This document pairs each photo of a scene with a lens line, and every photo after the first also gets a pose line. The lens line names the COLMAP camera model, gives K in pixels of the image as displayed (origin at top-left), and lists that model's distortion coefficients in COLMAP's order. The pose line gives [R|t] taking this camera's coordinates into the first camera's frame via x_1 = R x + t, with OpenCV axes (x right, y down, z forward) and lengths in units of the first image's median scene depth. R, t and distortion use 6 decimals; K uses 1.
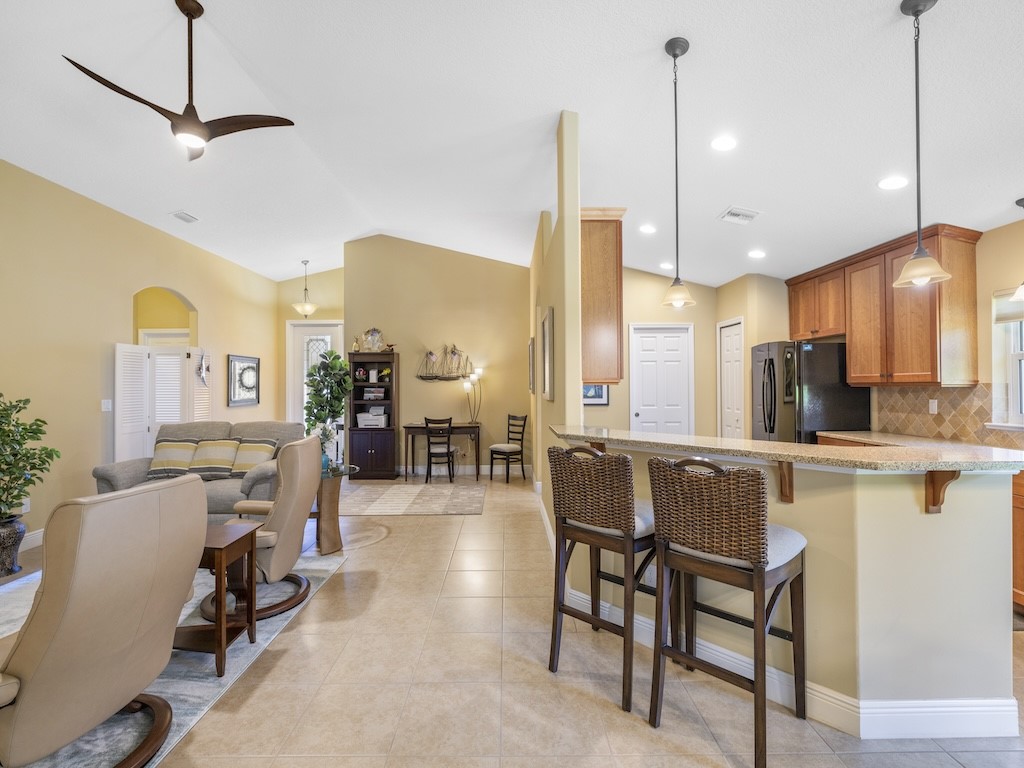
lens RADIAL K [[459.9, 0, 511.9], [0, 459.9, 382.5], [0, 0, 1]] dist [-0.001912, 0.000801]
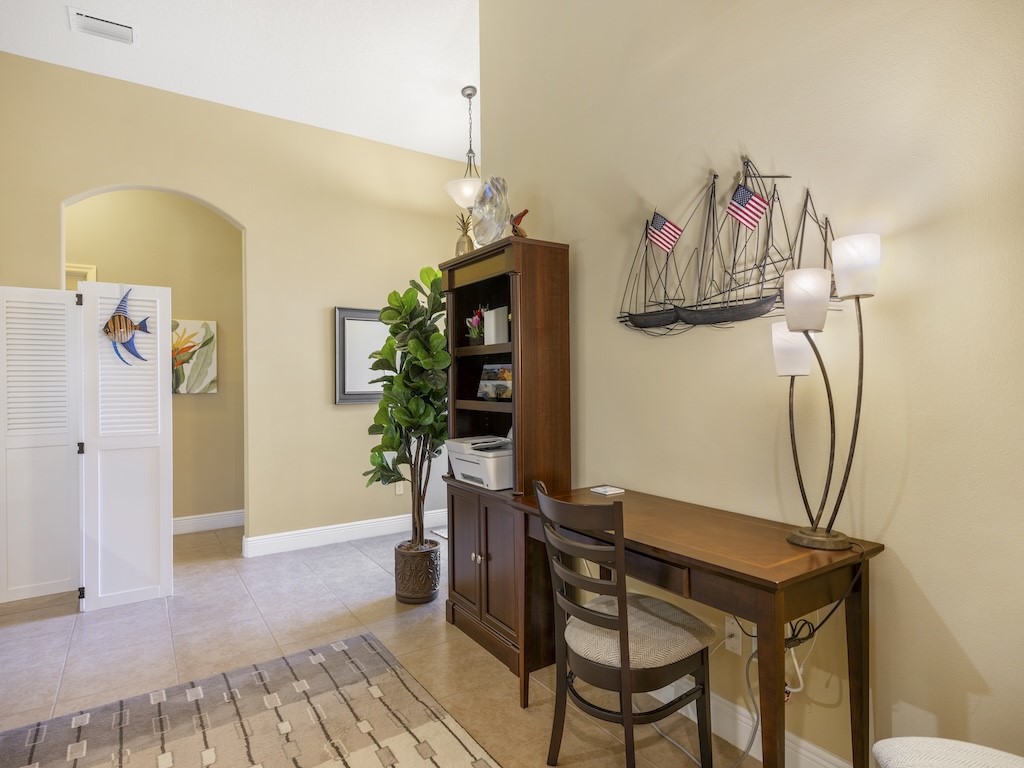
lens RADIAL K [[555.8, 0, 513.7], [0, 555.8, 382.5], [0, 0, 1]] dist [-0.000404, 0.000408]
pose [[0.555041, 0.001384, -0.831822, 0.032749], [0.007594, 0.999949, 0.006731, 0.022482], [0.831788, -0.010053, 0.555002, 0.762624]]
